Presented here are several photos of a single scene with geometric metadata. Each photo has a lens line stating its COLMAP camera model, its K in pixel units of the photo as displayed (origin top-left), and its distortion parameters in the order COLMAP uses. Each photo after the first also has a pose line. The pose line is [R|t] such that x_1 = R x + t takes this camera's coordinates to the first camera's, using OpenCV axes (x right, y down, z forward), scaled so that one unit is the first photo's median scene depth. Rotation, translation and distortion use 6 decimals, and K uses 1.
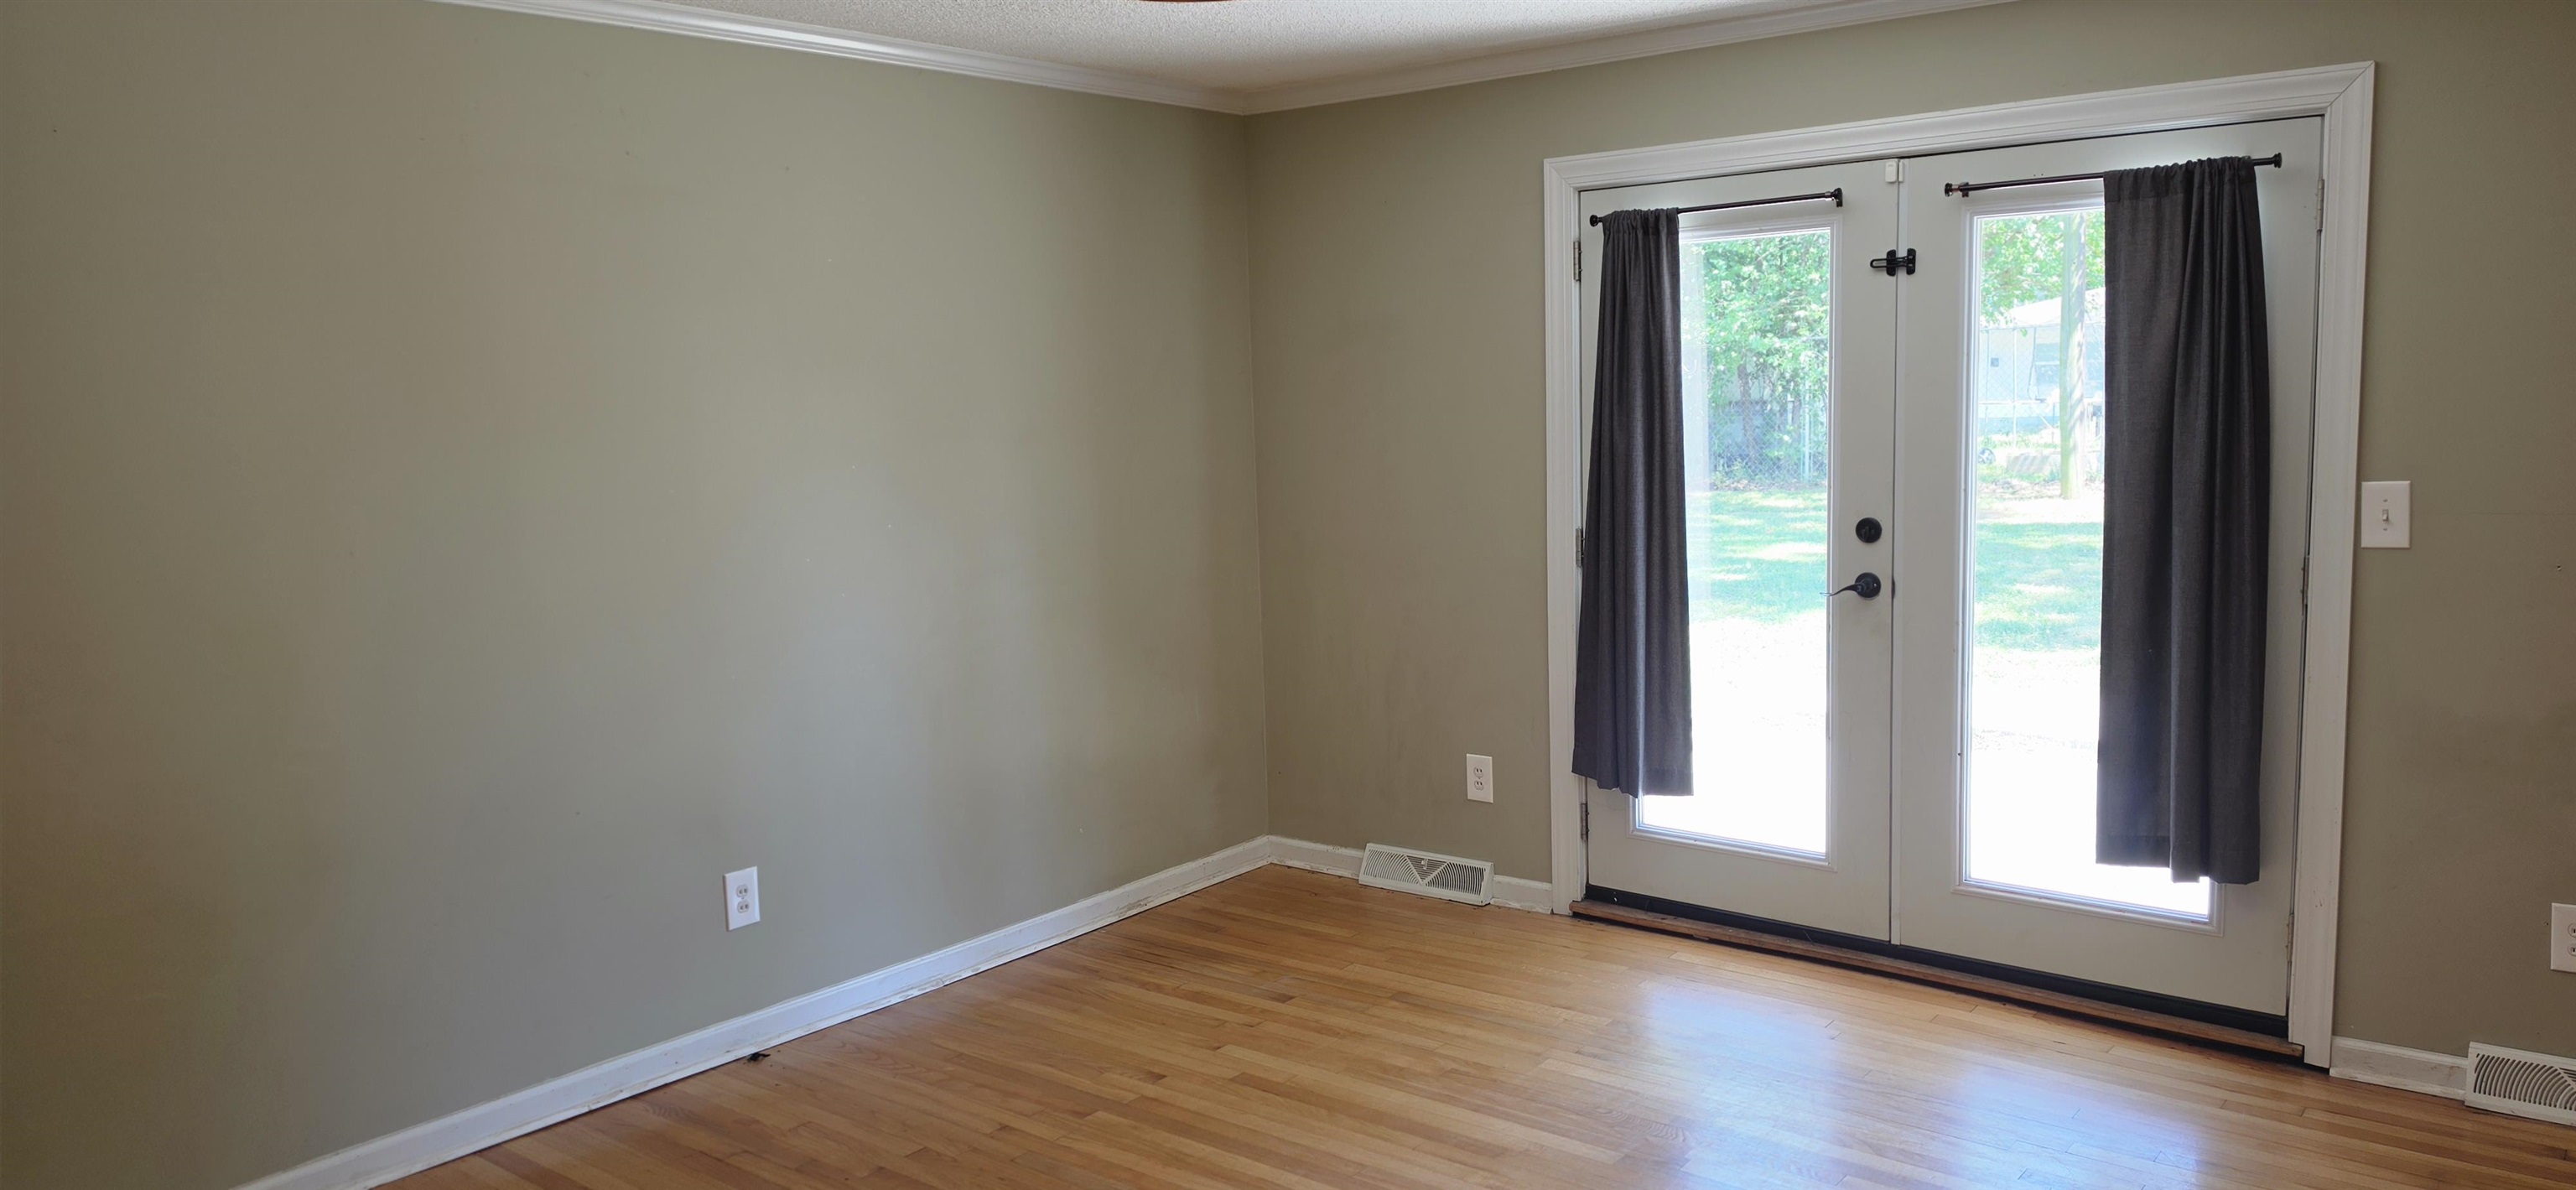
lens RADIAL K [[1753.3, 0, 1288.0], [0, 1753.3, 595.0], [0, 0, 1]] dist [0.054234, -0.080493]
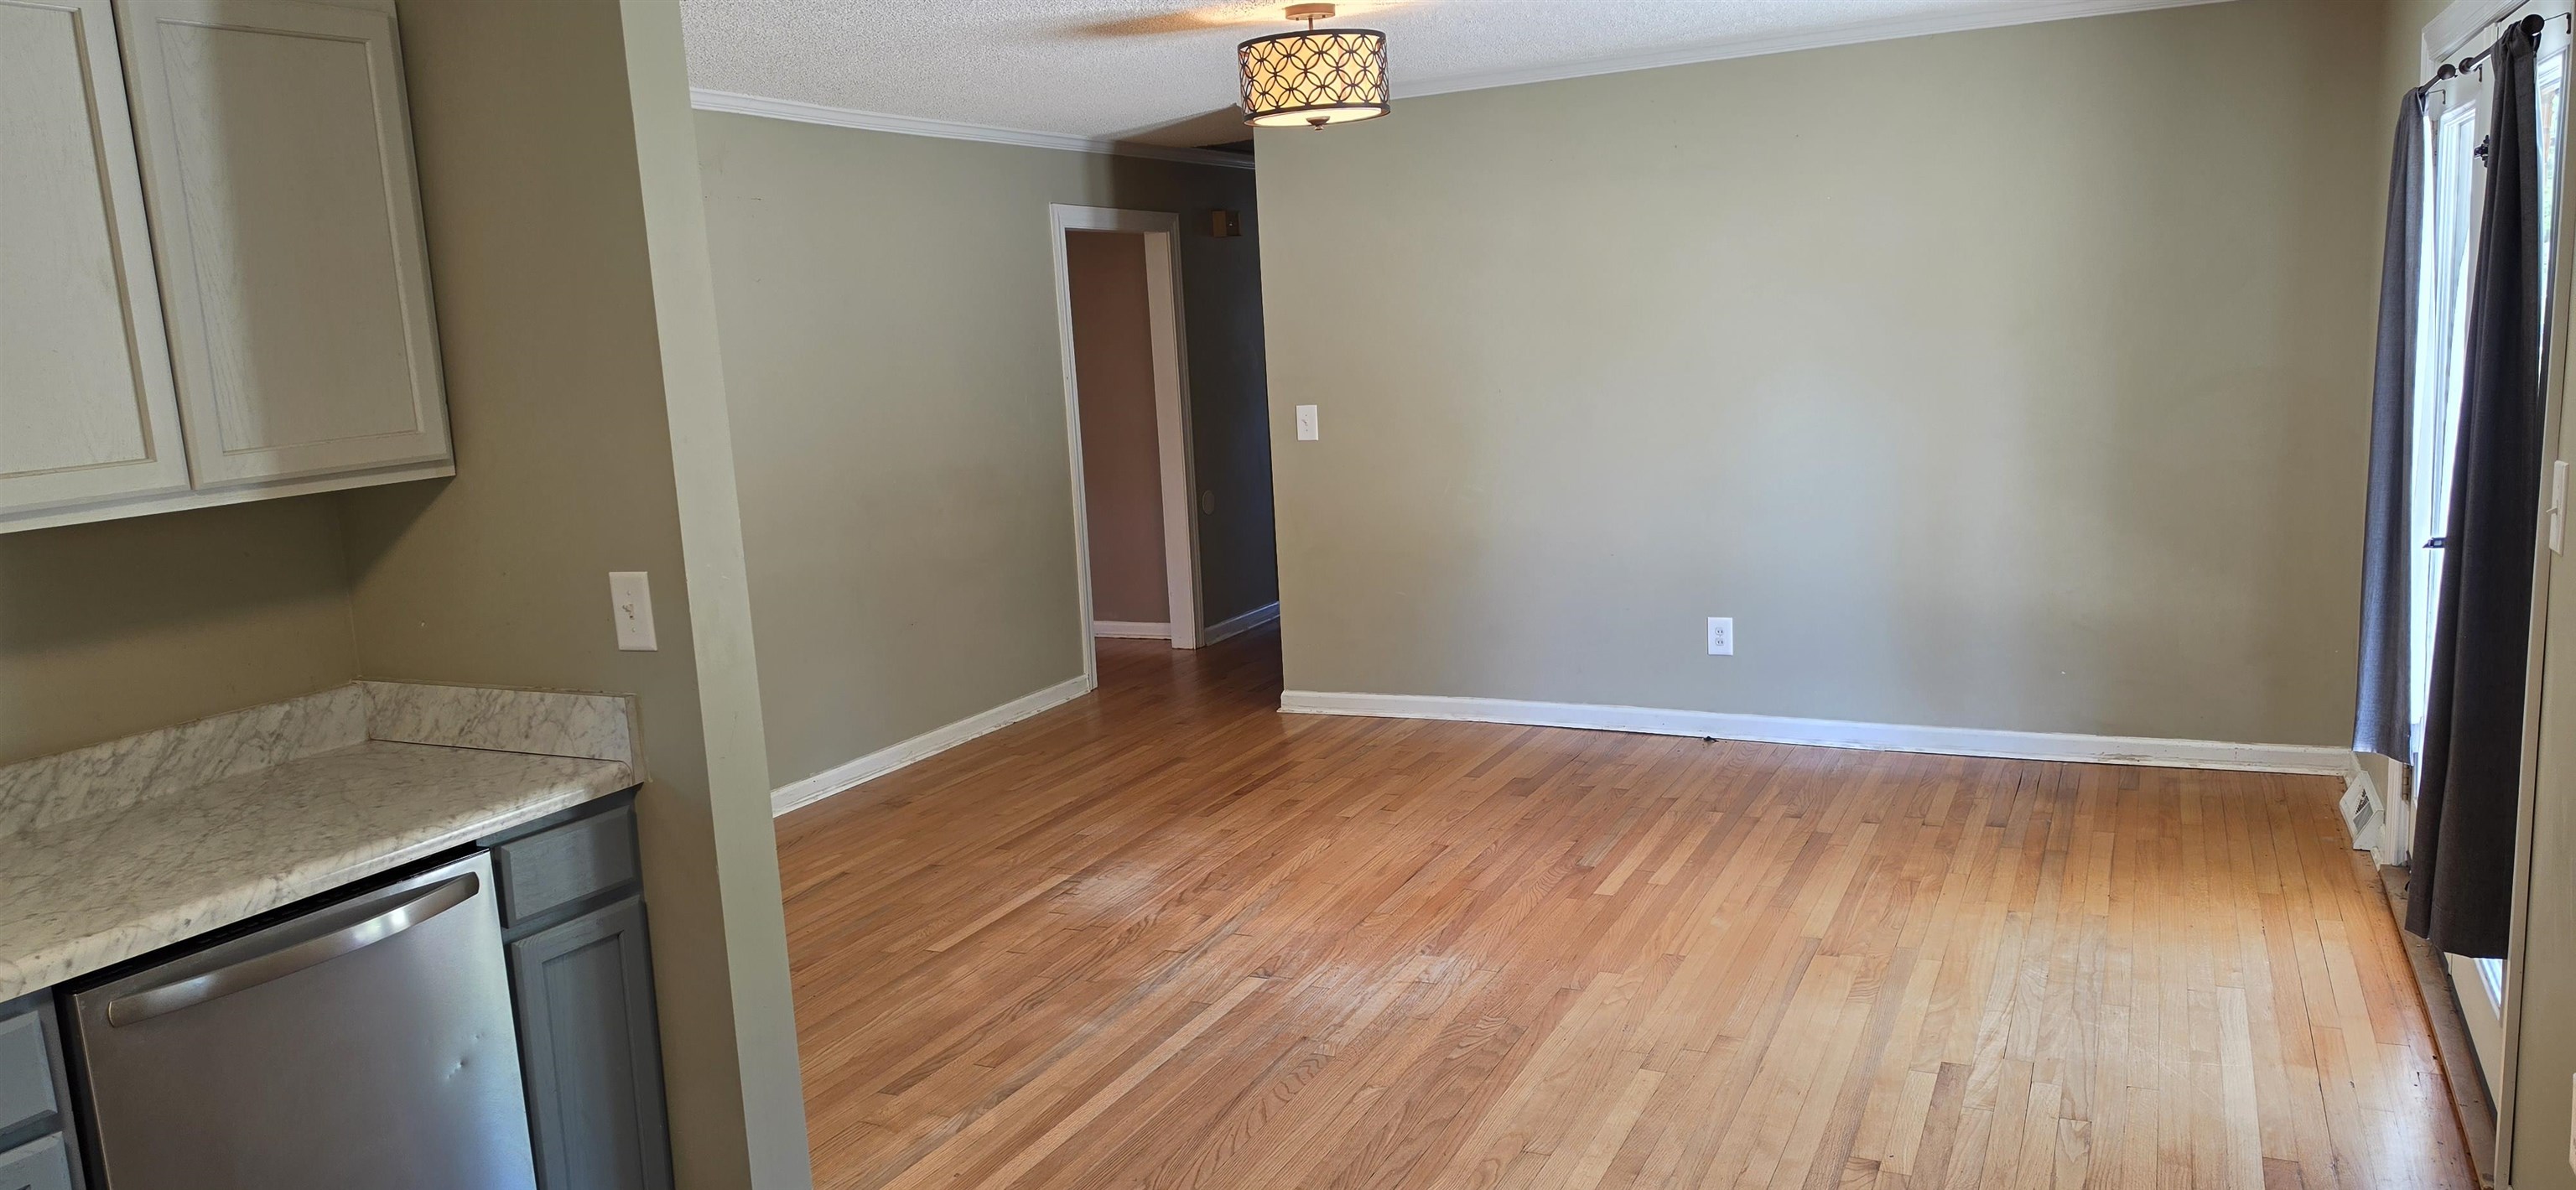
lens RADIAL K [[1753.3, 0, 1288.0], [0, 1753.3, 595.0], [0, 0, 1]] dist [0.054234, -0.080493]
pose [[0.227585, 0.170109, -0.958785, 1.037757], [-0.077452, 0.984666, 0.156316, -0.068437], [0.970673, 0.038685, 0.237270, 0.283158]]
